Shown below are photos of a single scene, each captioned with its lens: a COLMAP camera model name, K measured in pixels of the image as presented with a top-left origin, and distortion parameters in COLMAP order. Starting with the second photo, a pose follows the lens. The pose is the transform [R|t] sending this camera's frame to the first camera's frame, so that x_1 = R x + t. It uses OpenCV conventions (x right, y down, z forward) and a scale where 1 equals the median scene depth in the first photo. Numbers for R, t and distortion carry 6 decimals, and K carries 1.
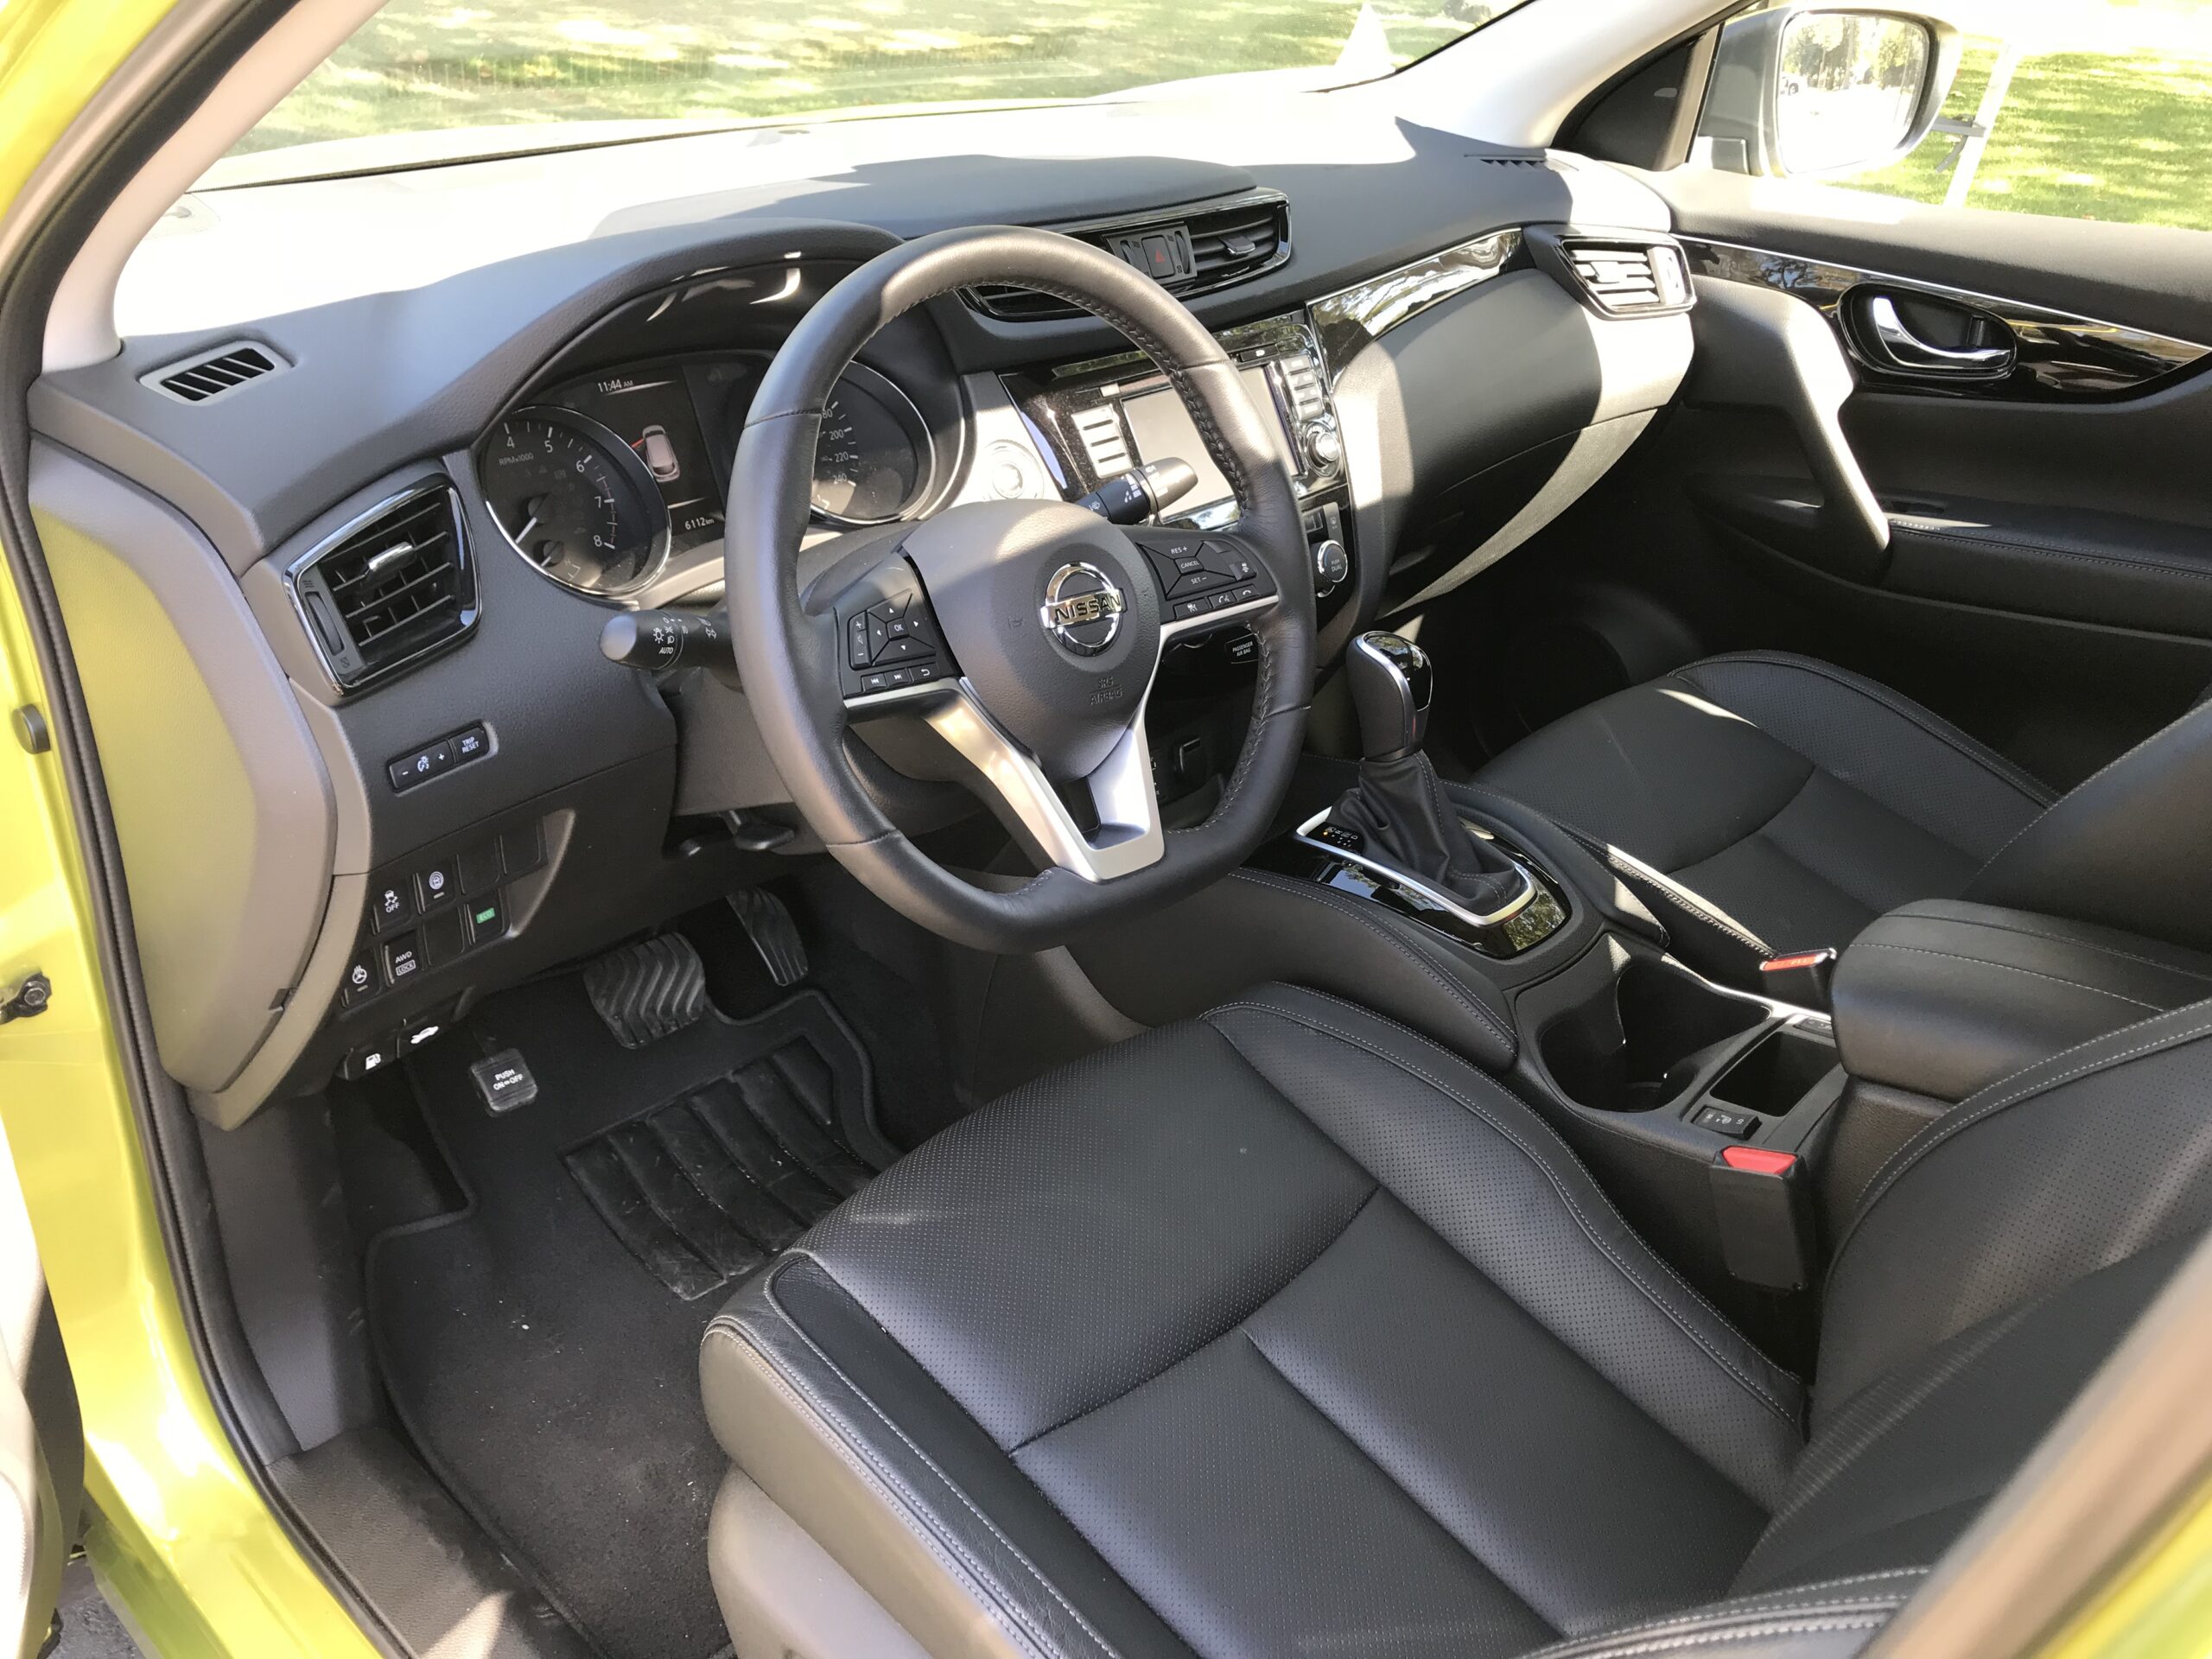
lens RADIAL K [[1812.3, 0, 1104.1], [0, 1812.3, 832.1], [0, 0, 1]] dist [0.032534, -0.042279]
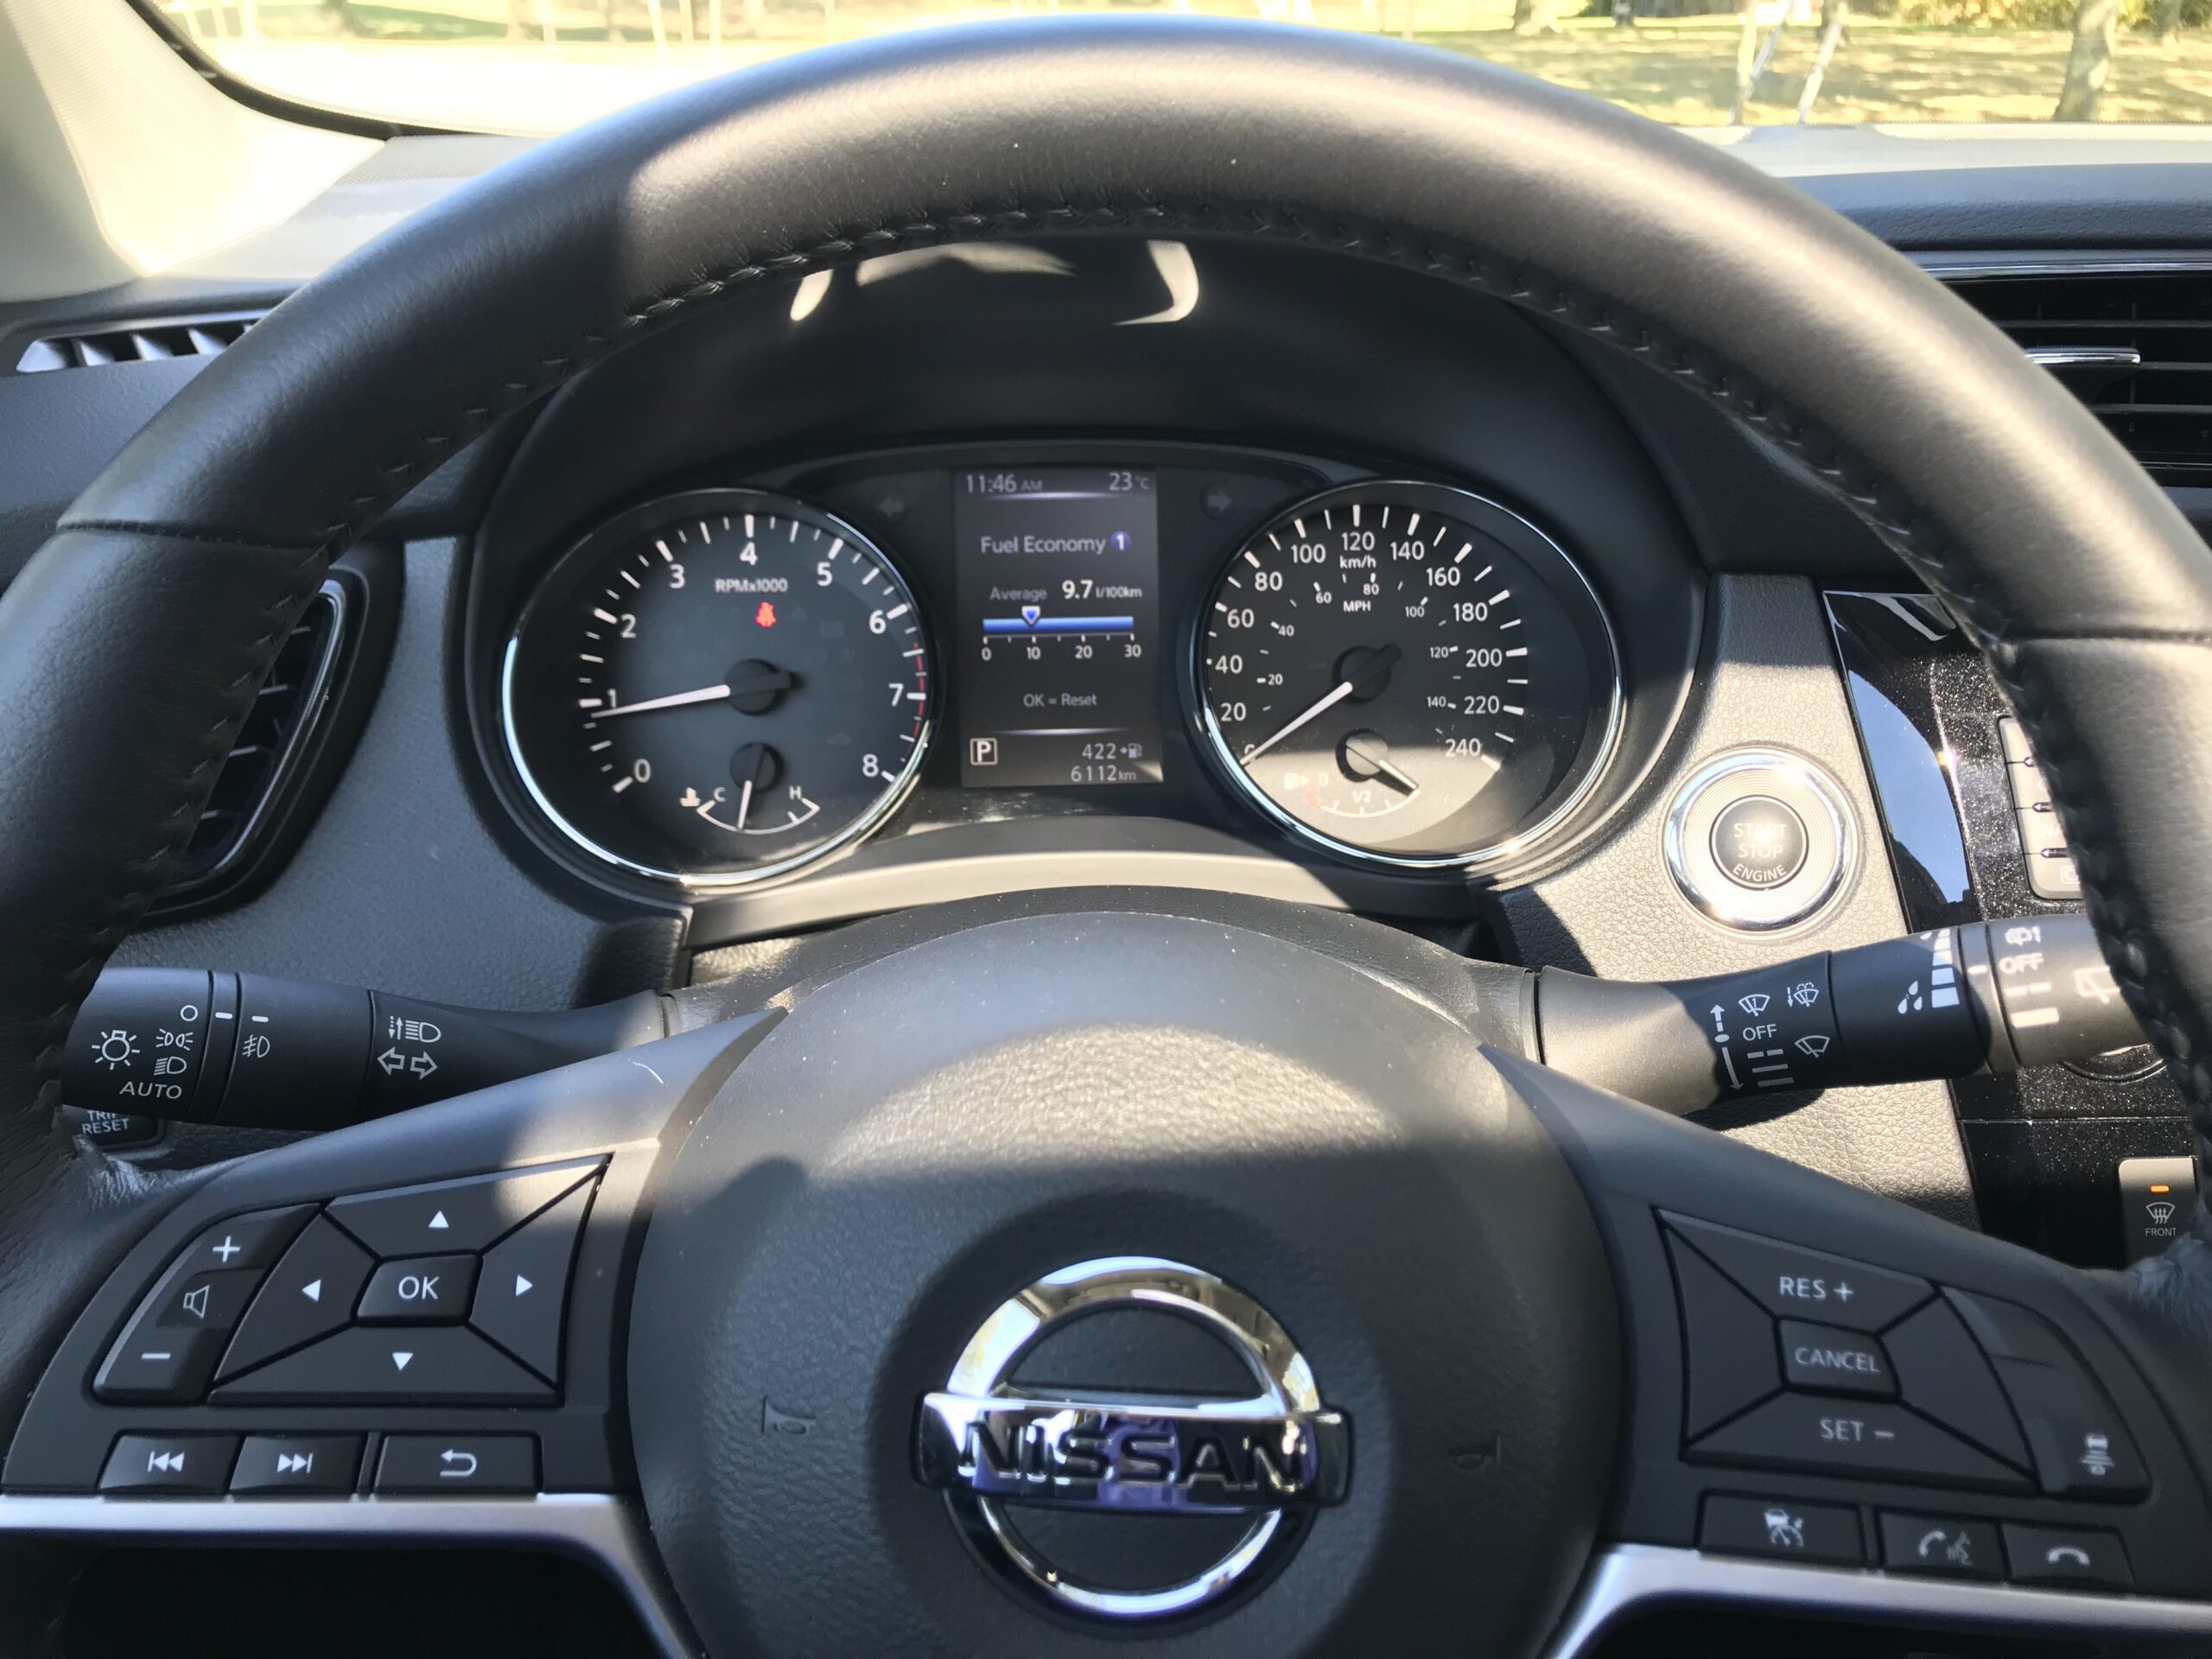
lens RADIAL K [[1812.3, 0, 1099.0], [0, 1812.3, 822.4], [0, 0, 1]] dist [0.032534, -0.042279]
pose [[0.721410, 0.243767, -0.648187, 0.110952], [-0.302175, 0.952996, 0.022088, -0.177871], [0.623104, 0.179931, 0.761161, 0.657743]]
